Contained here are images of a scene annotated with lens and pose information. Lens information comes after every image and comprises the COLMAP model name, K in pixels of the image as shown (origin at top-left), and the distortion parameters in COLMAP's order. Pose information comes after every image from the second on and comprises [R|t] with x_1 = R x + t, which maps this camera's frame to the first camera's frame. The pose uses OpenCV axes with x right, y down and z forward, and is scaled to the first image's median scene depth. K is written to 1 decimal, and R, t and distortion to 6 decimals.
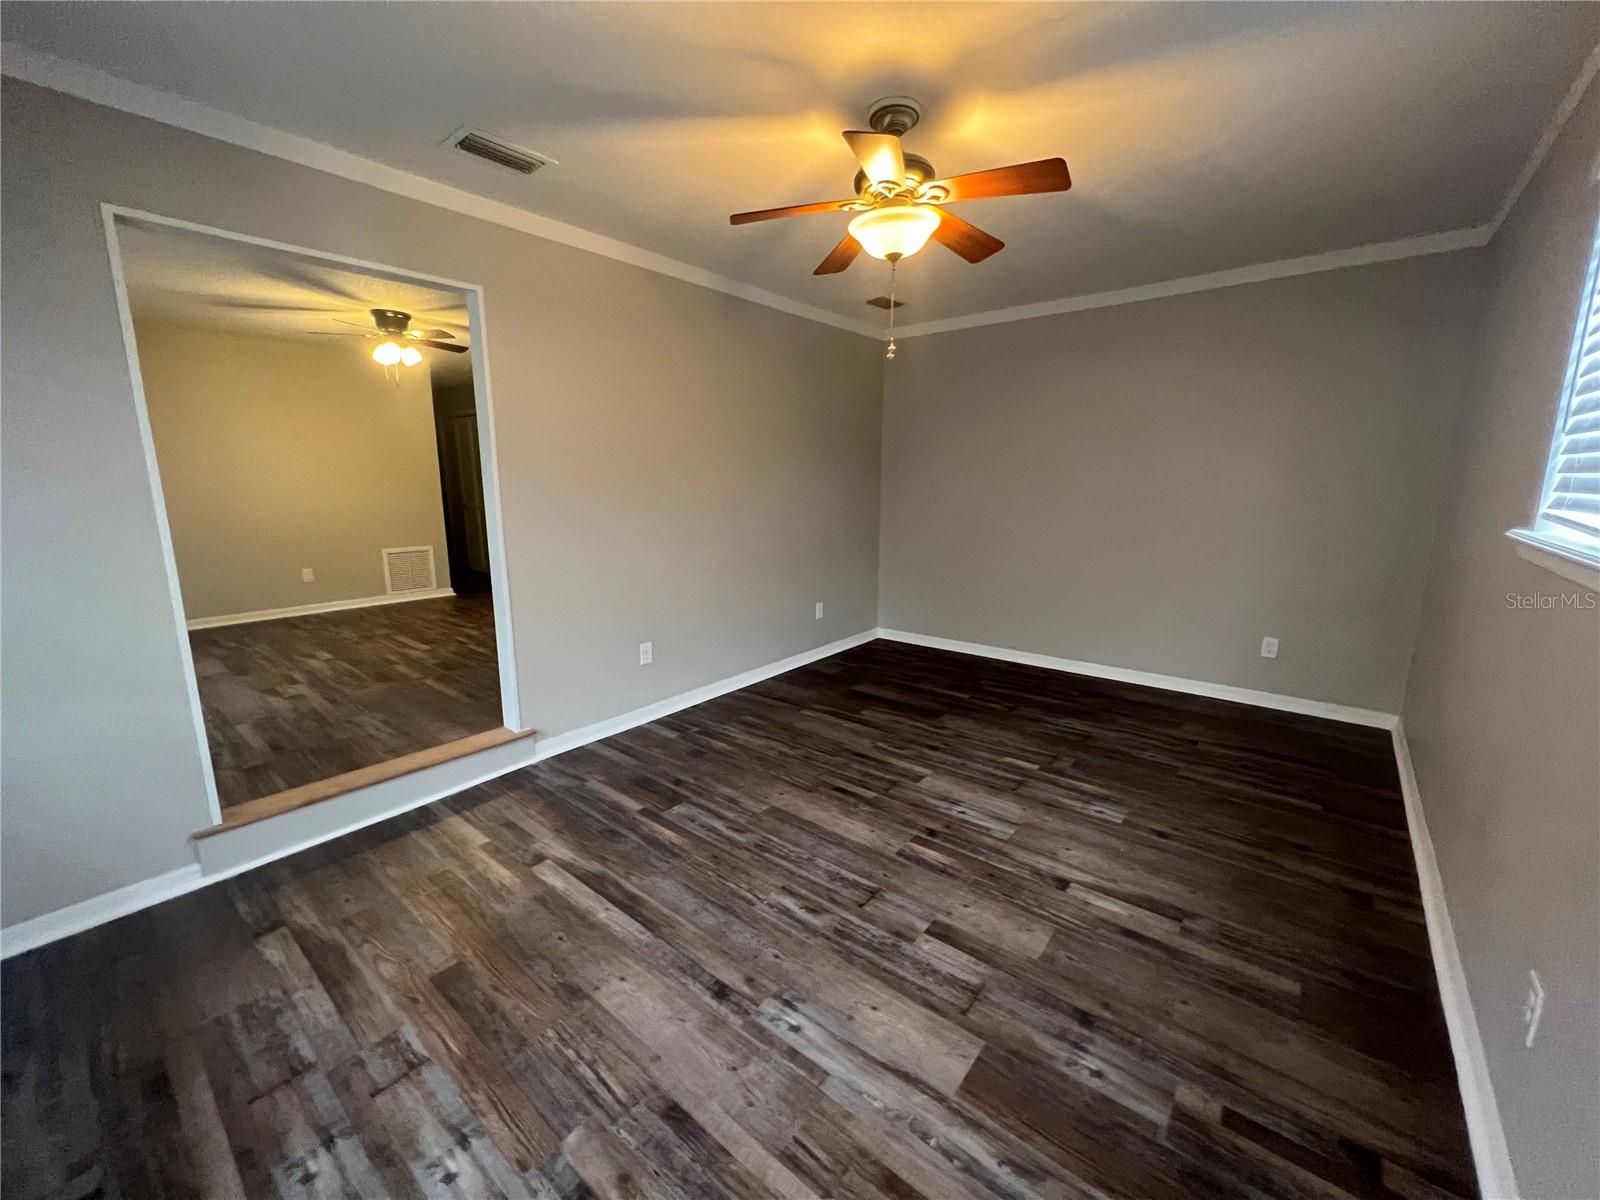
lens RADIAL K [[641.1, 0, 799.4], [0, 641.1, 606.0], [0, 0, 1]] dist [-0.000760, 0.000208]
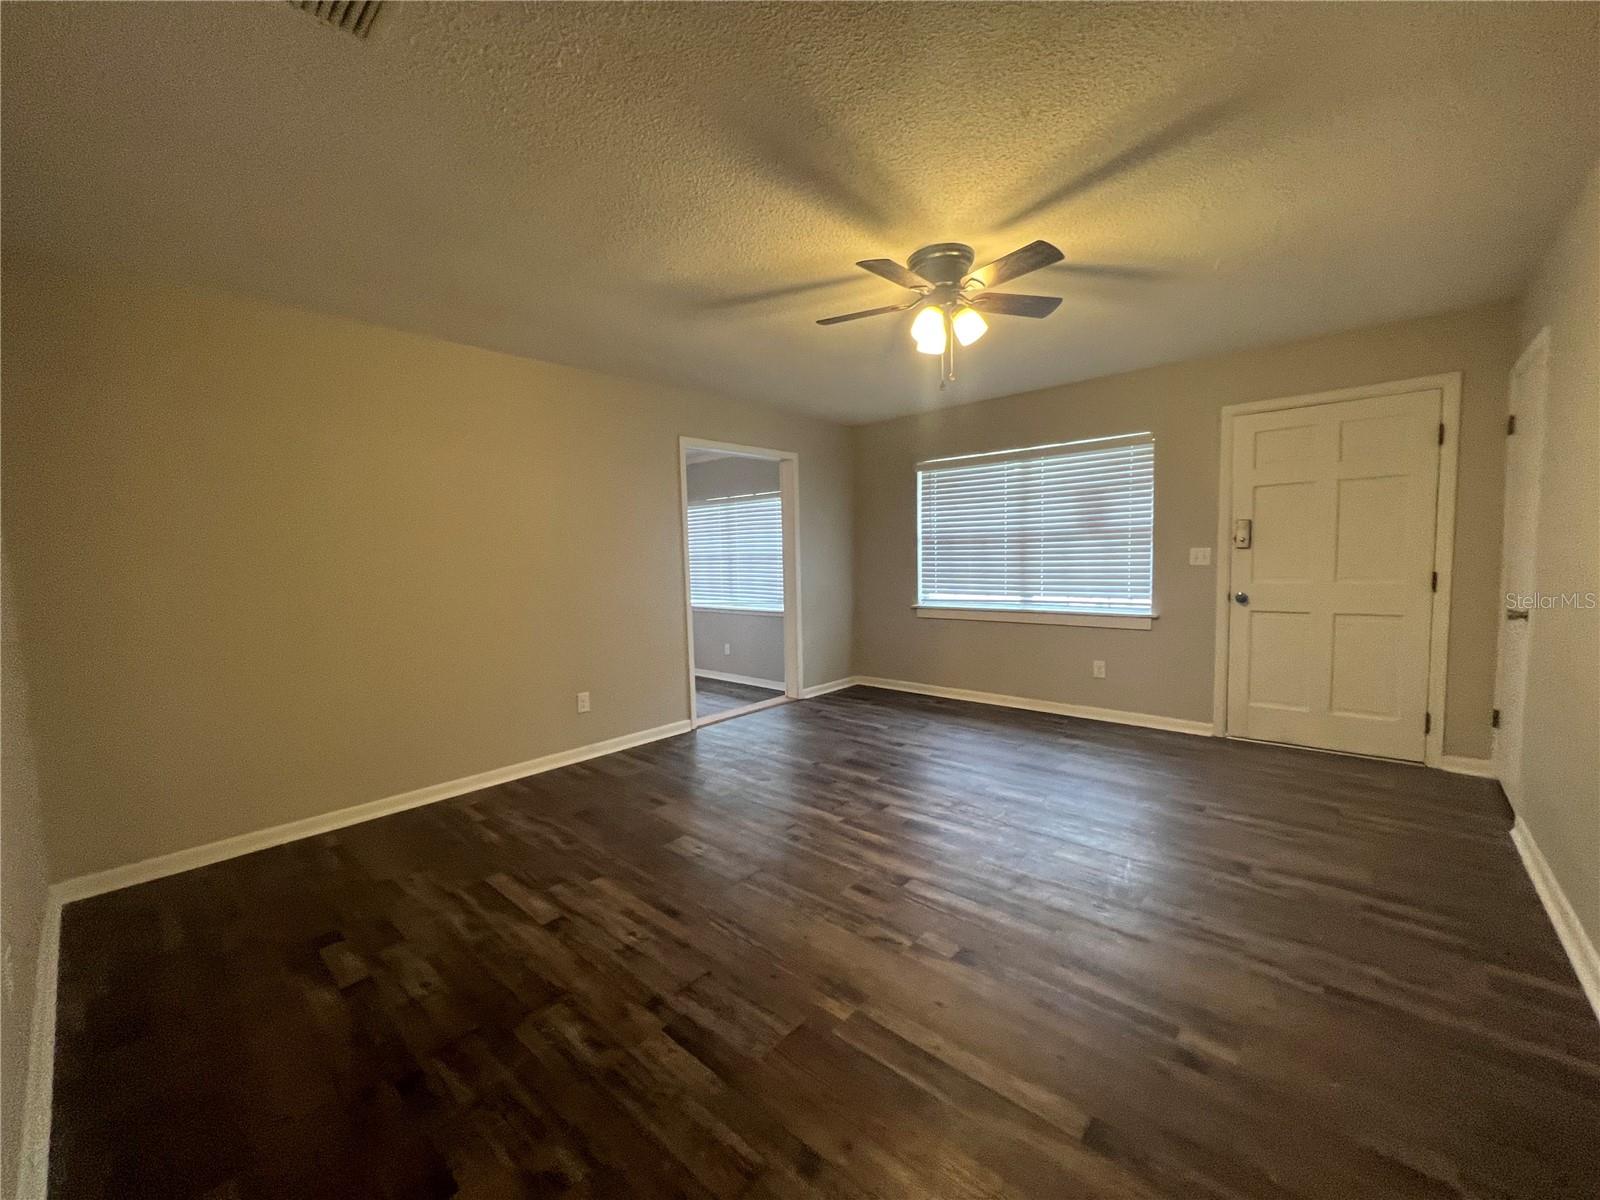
lens RADIAL K [[641.1, 0, 787.8], [0, 641.1, 598.9], [0, 0, 1]] dist [-0.000760, 0.000208]
pose [[-0.998387, 0.030666, 0.047776, -0.645945], [0.042660, 0.960512, 0.274949, -0.413036], [-0.037458, 0.276544, -0.960271, 1.990404]]
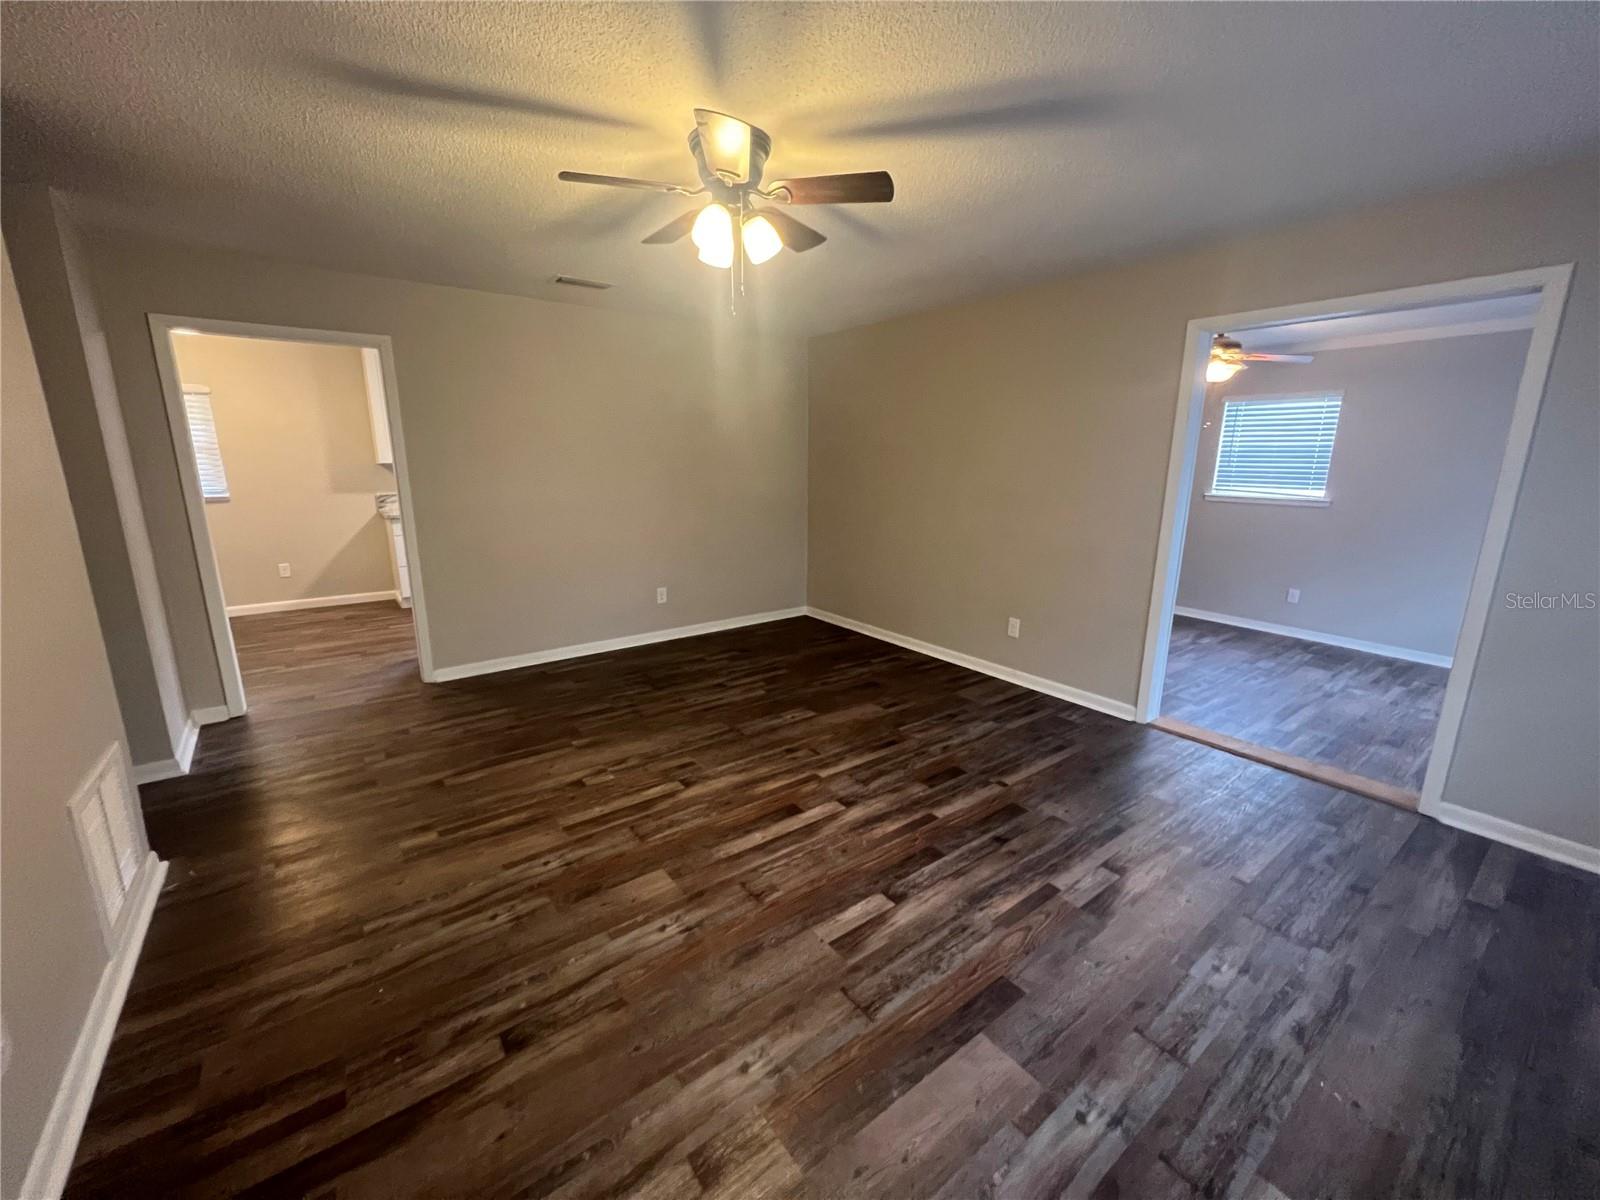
lens RADIAL K [[641.1, 0, 793.8], [0, 641.1, 603.5], [0, 0, 1]] dist [-0.000760, 0.000208]
pose [[0.232622, -0.210531, 0.949507, -1.374521], [0.194398, 0.966653, 0.166707, -0.262981], [-0.952941, 0.145803, 0.265792, 1.081601]]
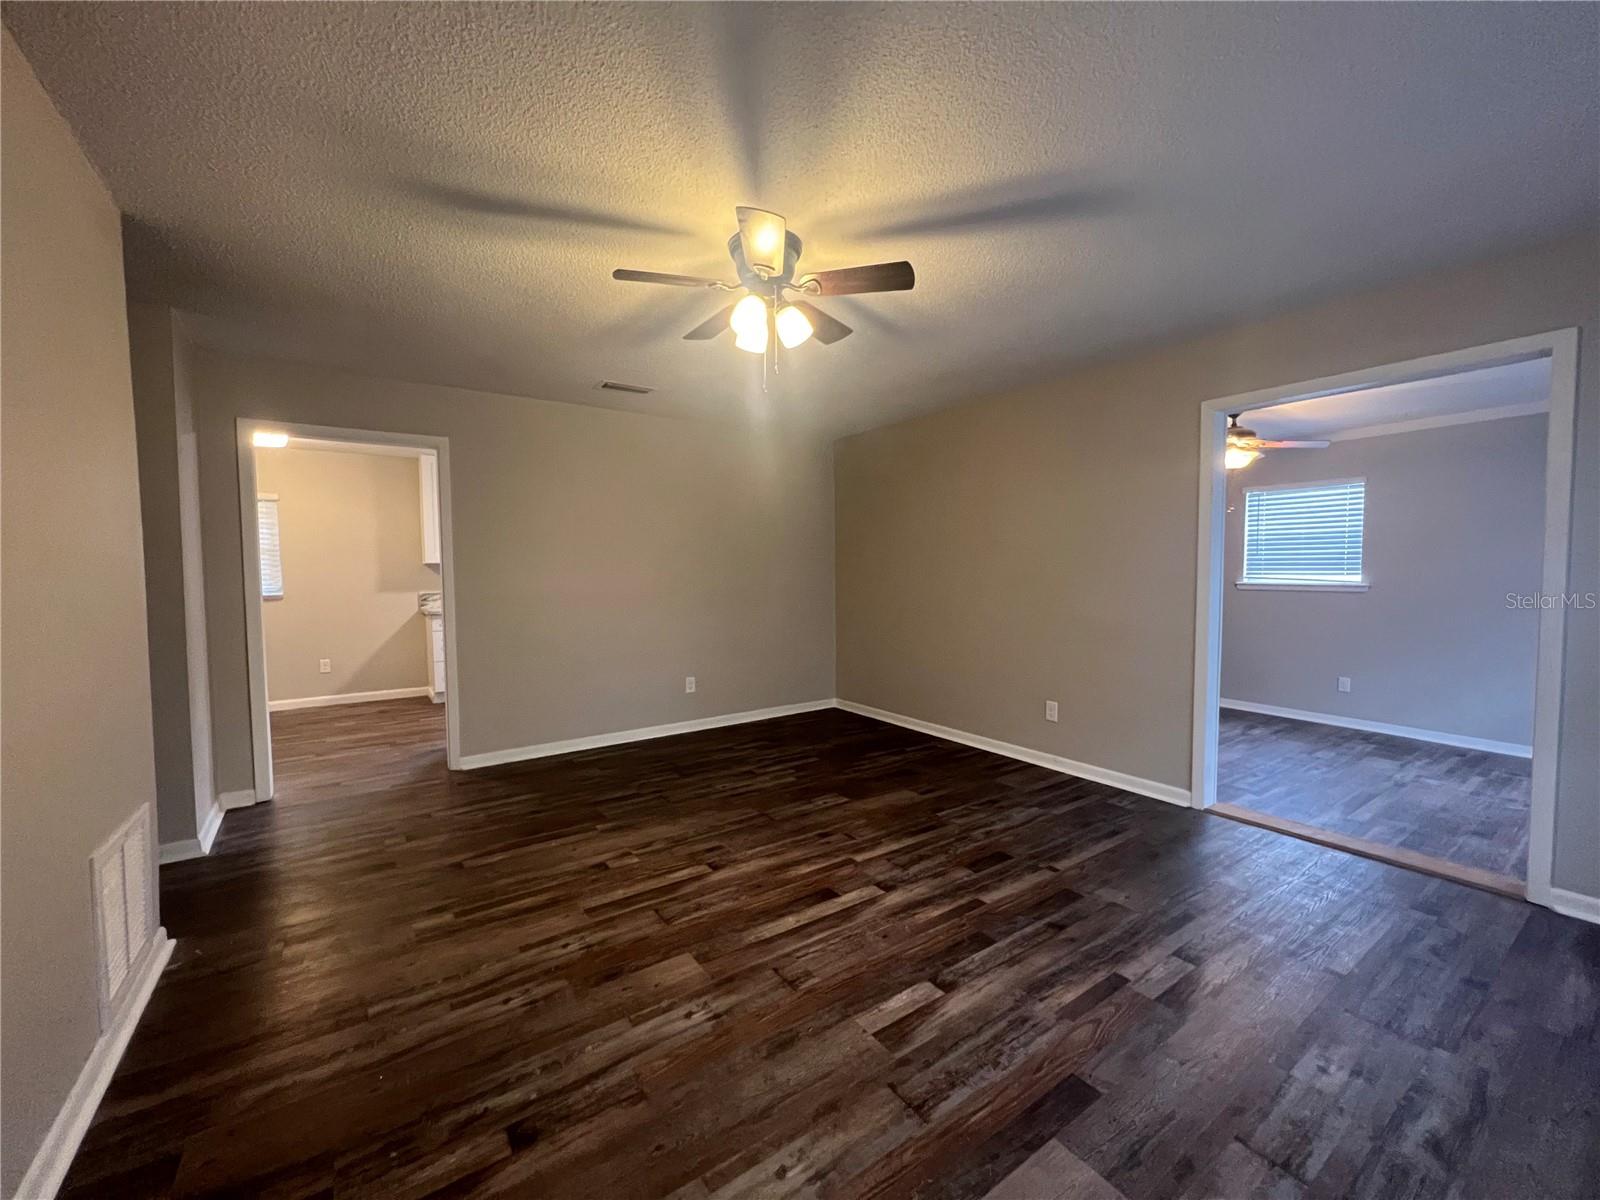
lens RADIAL K [[641.1, 0, 794.3], [0, 641.1, 602.4], [0, 0, 1]] dist [-0.000760, 0.000208]
pose [[0.269126, -0.046004, 0.962006, -1.381266], [0.204721, 0.978764, -0.010466, -0.218874], [-0.941096, 0.199759, 0.272829, 1.096438]]
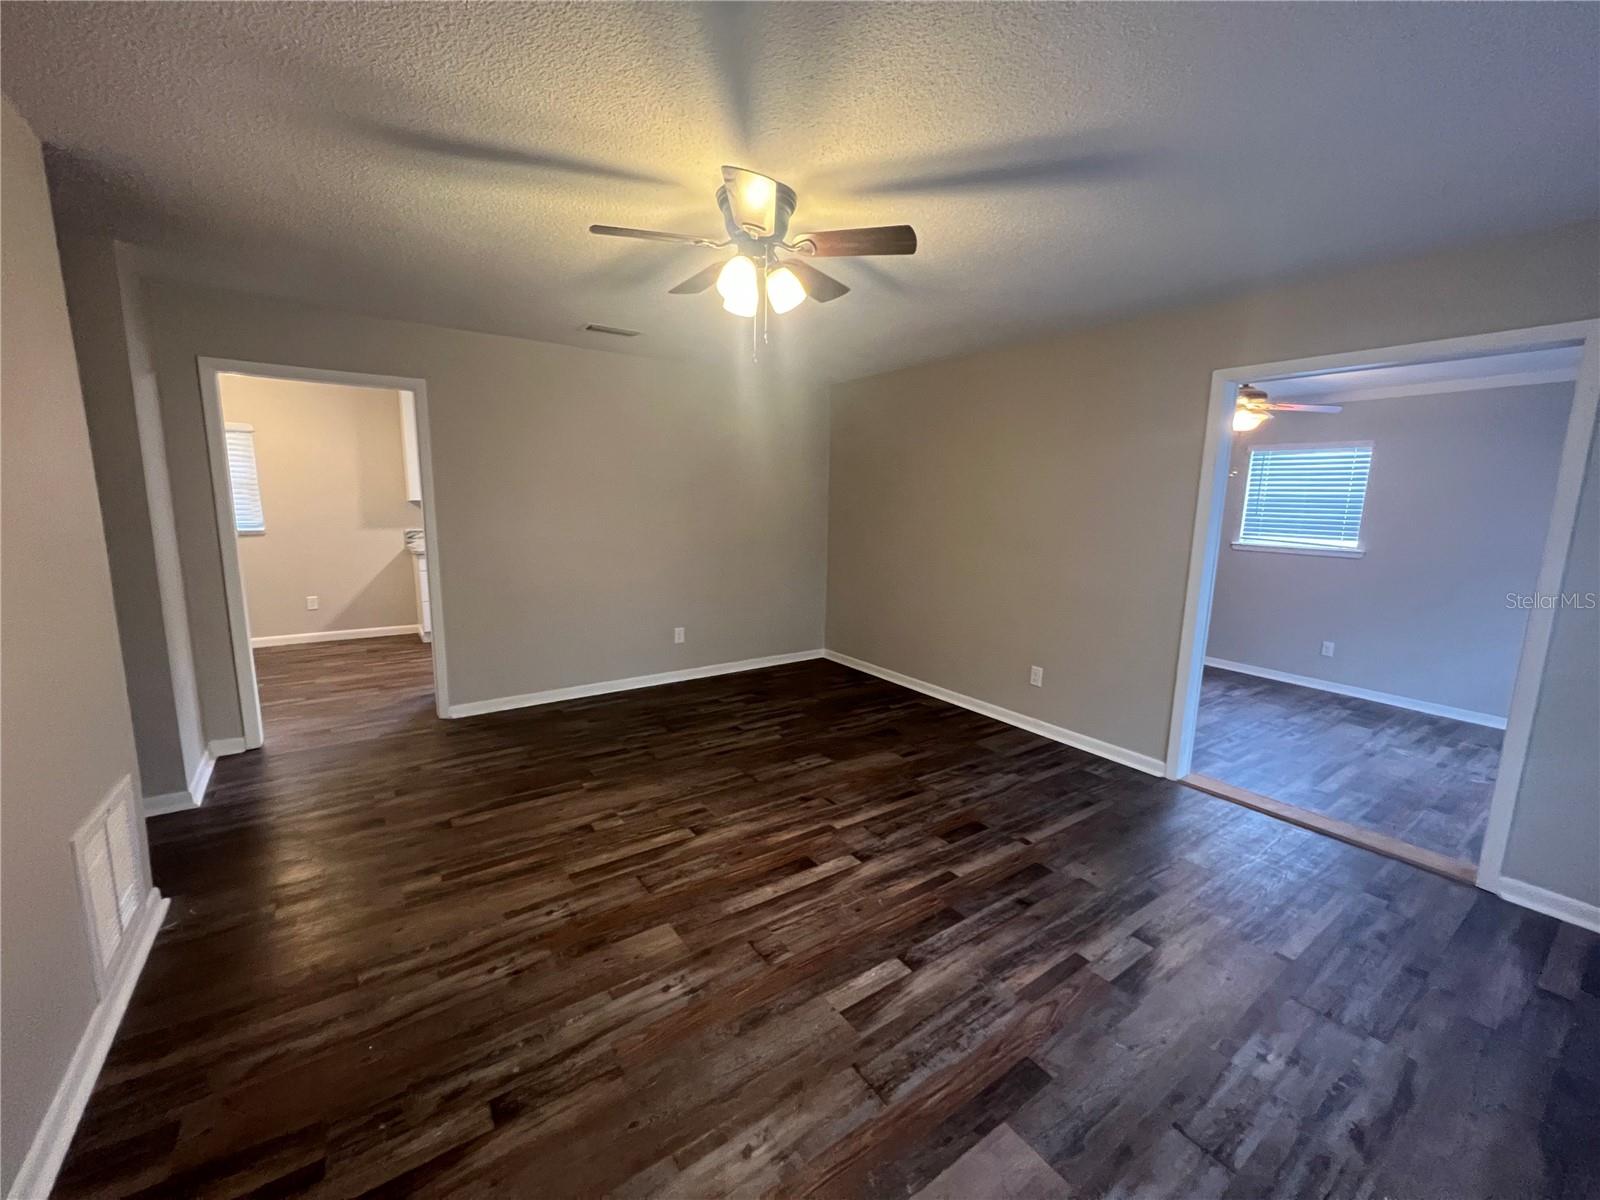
lens RADIAL K [[641.1, 0, 793.6], [0, 641.1, 602.7], [0, 0, 1]] dist [-0.000760, 0.000208]
pose [[0.264412, -0.145143, 0.953425, -1.363472], [0.179322, 0.978769, 0.099270, -0.265747], [-0.947592, 0.144722, 0.284826, 1.082172]]
